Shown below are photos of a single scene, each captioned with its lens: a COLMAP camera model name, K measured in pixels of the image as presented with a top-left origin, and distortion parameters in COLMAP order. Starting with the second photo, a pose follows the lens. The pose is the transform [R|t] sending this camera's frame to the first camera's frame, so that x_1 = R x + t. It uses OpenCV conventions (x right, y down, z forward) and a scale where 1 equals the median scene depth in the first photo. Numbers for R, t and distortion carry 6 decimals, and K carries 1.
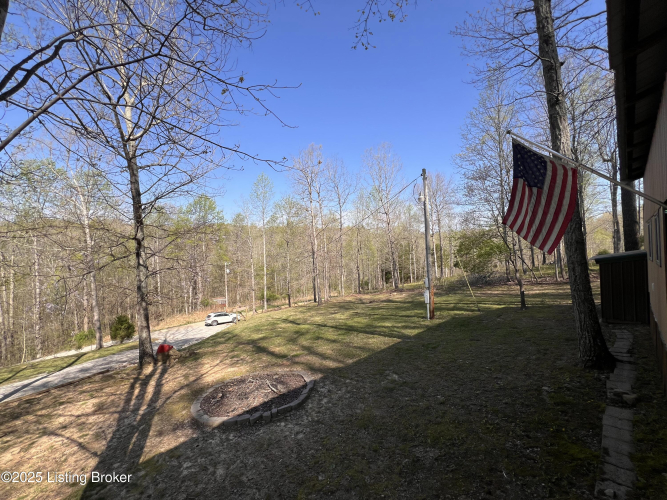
lens RADIAL K [[265.7, 0, 332.5], [0, 265.7, 247.9], [0, 0, 1]] dist [0.000592, -0.000001]
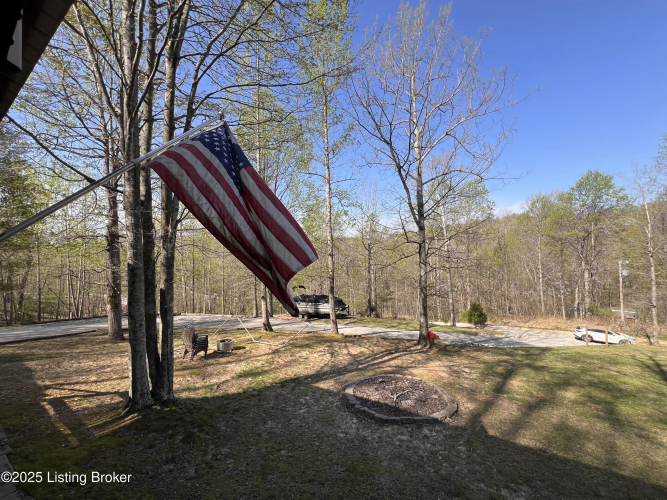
lens RADIAL K [[265.7, 0, 327.7], [0, 265.7, 248.2], [0, 0, 1]] dist [0.000592, -0.000001]
pose [[0.249848, 0.001264, -0.968284, 0.503389], [0.029898, 0.999512, 0.009020, -0.036086], [0.967823, -0.031203, 0.249689, 0.384005]]
